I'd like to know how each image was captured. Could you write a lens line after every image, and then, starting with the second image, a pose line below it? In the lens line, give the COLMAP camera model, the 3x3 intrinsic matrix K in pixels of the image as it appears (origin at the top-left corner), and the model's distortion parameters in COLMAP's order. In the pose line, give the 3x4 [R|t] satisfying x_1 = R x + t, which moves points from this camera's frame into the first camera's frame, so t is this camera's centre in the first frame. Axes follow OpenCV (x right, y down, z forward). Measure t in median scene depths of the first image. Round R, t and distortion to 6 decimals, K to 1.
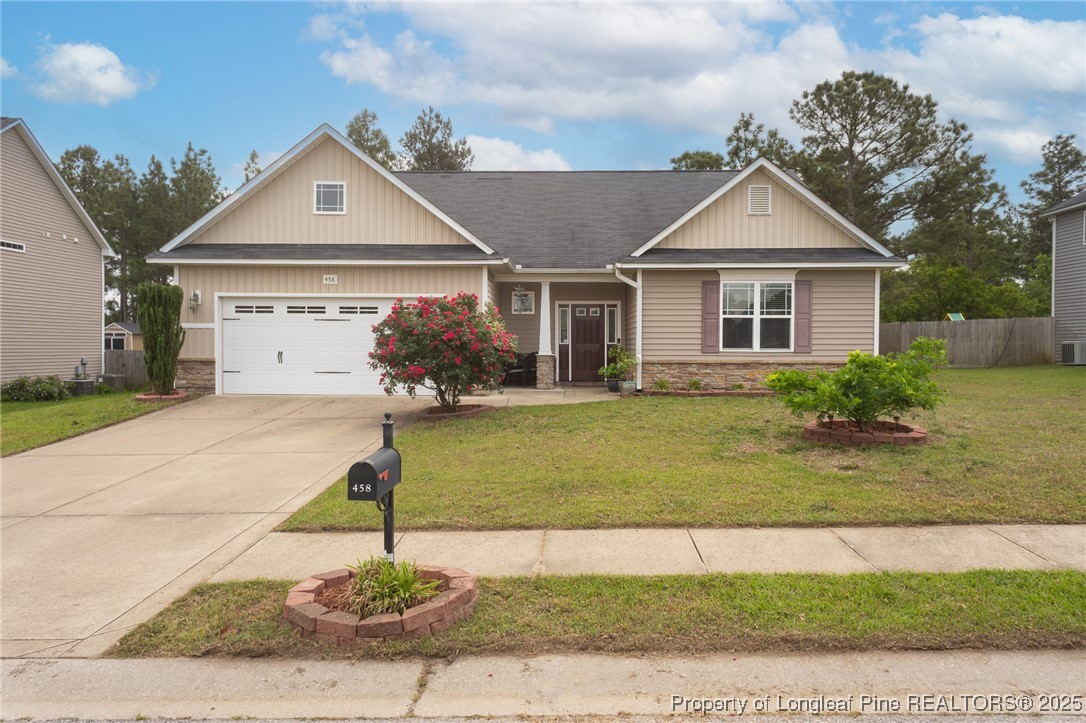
lens RADIAL K [[617.3, 0, 547.6], [0, 617.3, 364.1], [0, 0, 1]] dist [-0.016790, 0.000231]
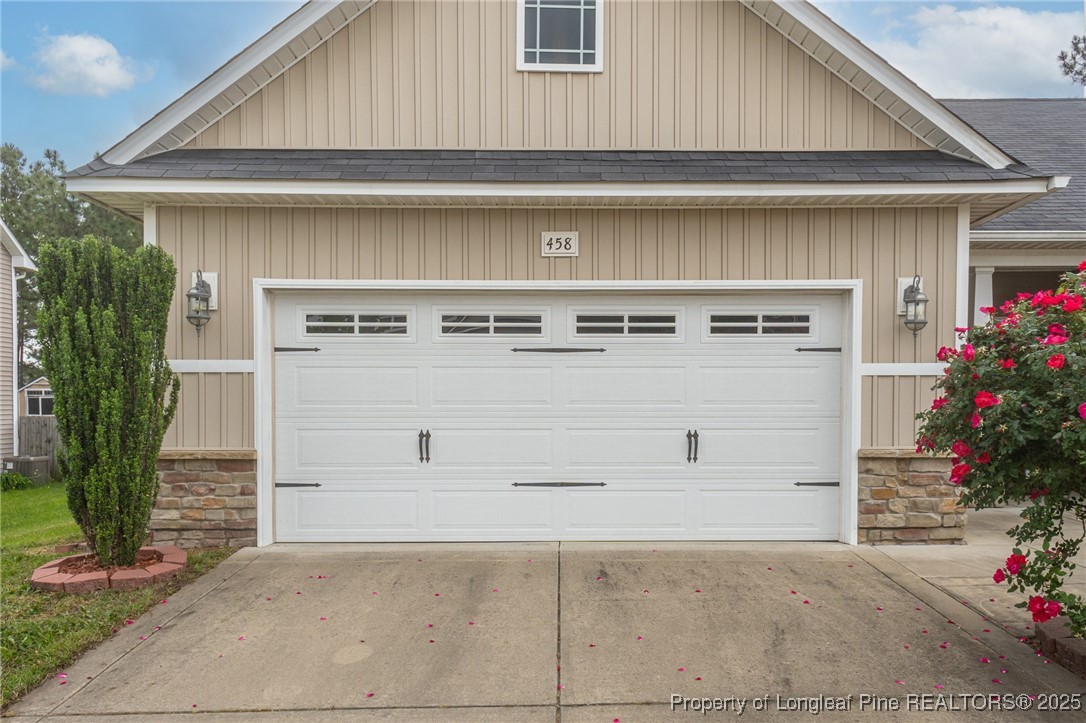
lens RADIAL K [[617.3, 0, 546.3], [0, 617.3, 358.3], [0, 0, 1]] dist [-0.016790, 0.000231]
pose [[0.999998, -0.001922, -0.001088, -0.347489], [0.001925, 0.999992, 0.003437, -0.065831], [0.001082, -0.003439, 0.999993, 0.596151]]
